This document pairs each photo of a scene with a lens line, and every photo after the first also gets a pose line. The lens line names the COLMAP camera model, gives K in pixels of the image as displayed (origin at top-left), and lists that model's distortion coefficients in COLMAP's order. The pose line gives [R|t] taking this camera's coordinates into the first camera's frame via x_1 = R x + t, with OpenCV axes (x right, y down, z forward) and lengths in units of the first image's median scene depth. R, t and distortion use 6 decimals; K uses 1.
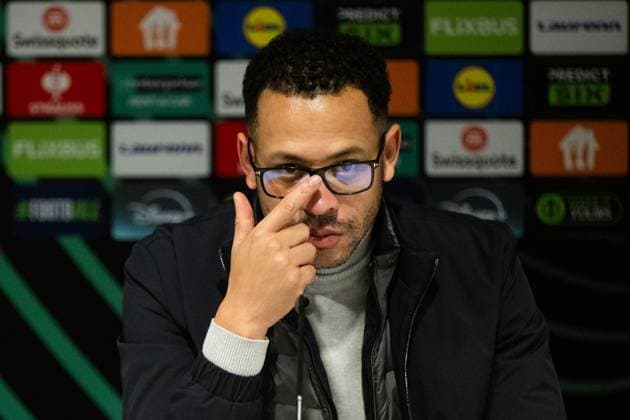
lens RADIAL K [[2693.9, 0, 315.1], [0, 2693.9, 211.5], [0, 0, 1]] dist [-0.330248, 0.000000]
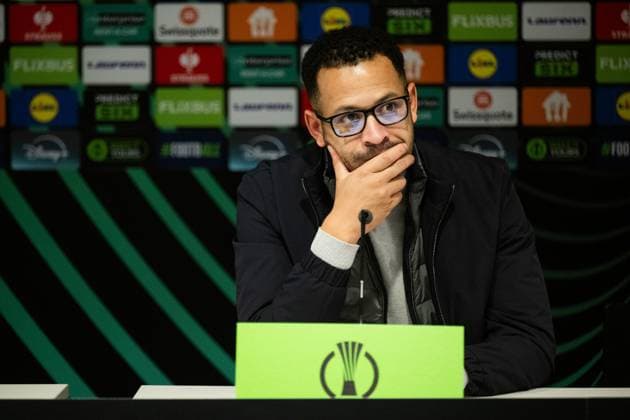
lens RADIAL K [[2693.9, 0, 314.8], [0, 2693.9, 208.8], [0, 0, 1]] dist [-0.330248, 0.000000]
pose [[0.999974, -0.000275, 0.007258, -0.040258], [0.000131, 0.999805, 0.019733, 0.002495], [-0.007262, -0.019731, 0.999779, -0.424752]]
